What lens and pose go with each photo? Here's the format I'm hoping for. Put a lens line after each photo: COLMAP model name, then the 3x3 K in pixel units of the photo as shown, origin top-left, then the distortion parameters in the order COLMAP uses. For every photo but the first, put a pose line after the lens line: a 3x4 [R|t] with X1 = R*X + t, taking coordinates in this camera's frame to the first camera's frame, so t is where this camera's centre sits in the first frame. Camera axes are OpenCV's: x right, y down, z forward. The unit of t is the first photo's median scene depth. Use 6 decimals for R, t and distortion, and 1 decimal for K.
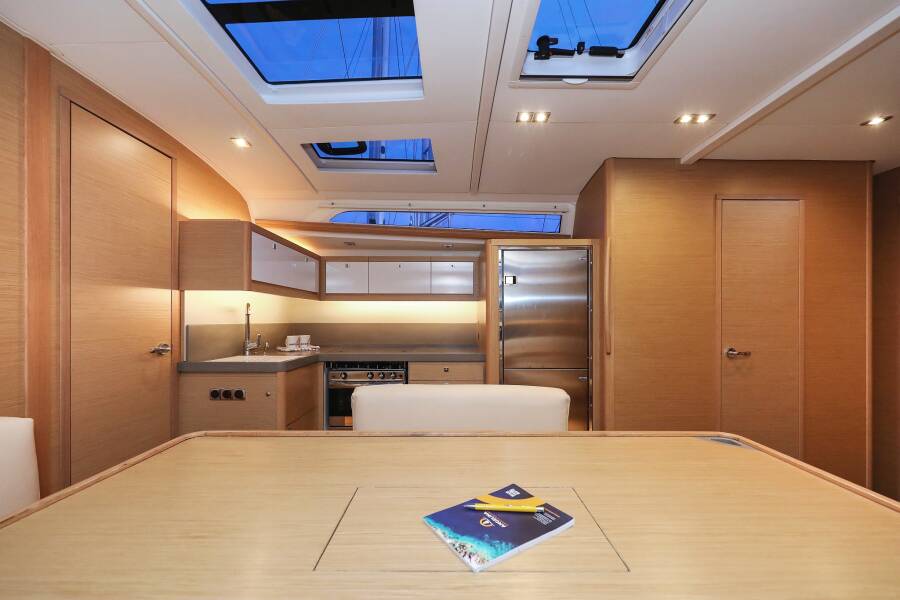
lens RADIAL K [[366.7, 0, 451.2], [0, 366.7, 323.4], [0, 0, 1]] dist [0.002539, -0.000204]
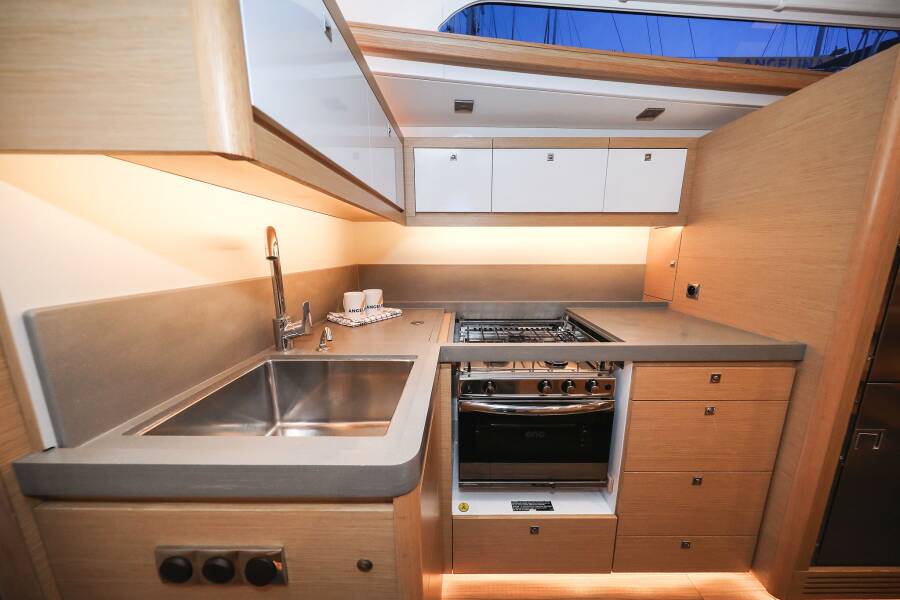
lens RADIAL K [[291.6, 0, 446.2], [0, 291.6, 309.3], [0, 0, 1]] dist [-0.014471, -0.000126]
pose [[0.999905, -0.002831, -0.013469, -0.352462], [0.005377, 0.981202, 0.192908, -0.027999], [0.012670, -0.192962, 0.981124, 0.666284]]
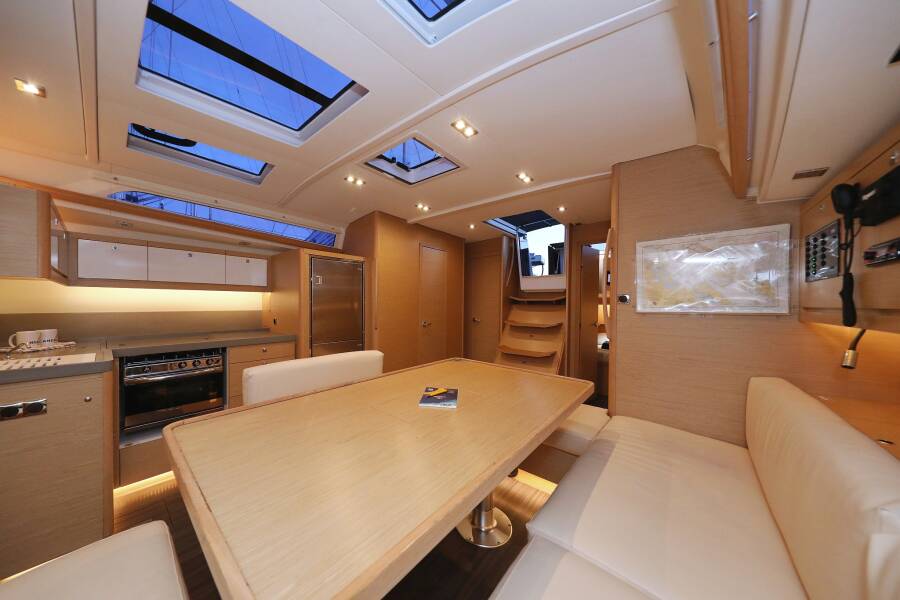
lens RADIAL K [[301.8, 0, 443.5], [0, 301.8, 303.6], [0, 0, 1]] dist [0.000614, -0.000008]
pose [[0.621673, 0.004729, 0.783263, -0.437861], [0.002740, 0.999963, -0.008212, -0.018082], [-0.783272, 0.007251, 0.621636, -0.077855]]
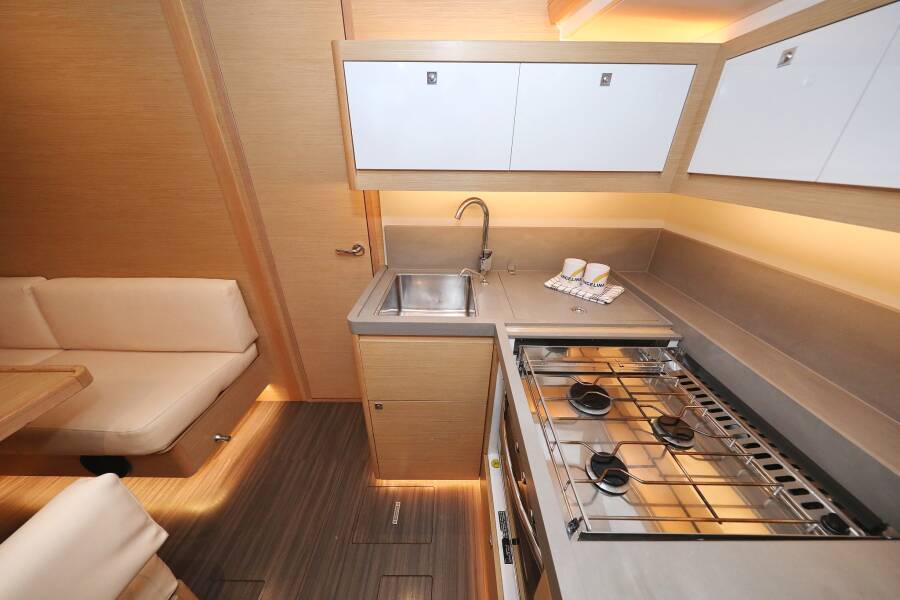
lens RADIAL K [[291.6, 0, 446.2], [0, 291.6, 309.3], [0, 0, 1]] dist [-0.014471, -0.000126]
pose [[-0.012093, 0.461787, -0.886908, -0.033823], [-0.007845, 0.886902, 0.461891, -0.109957], [0.999896, 0.012543, -0.007103, 0.937133]]
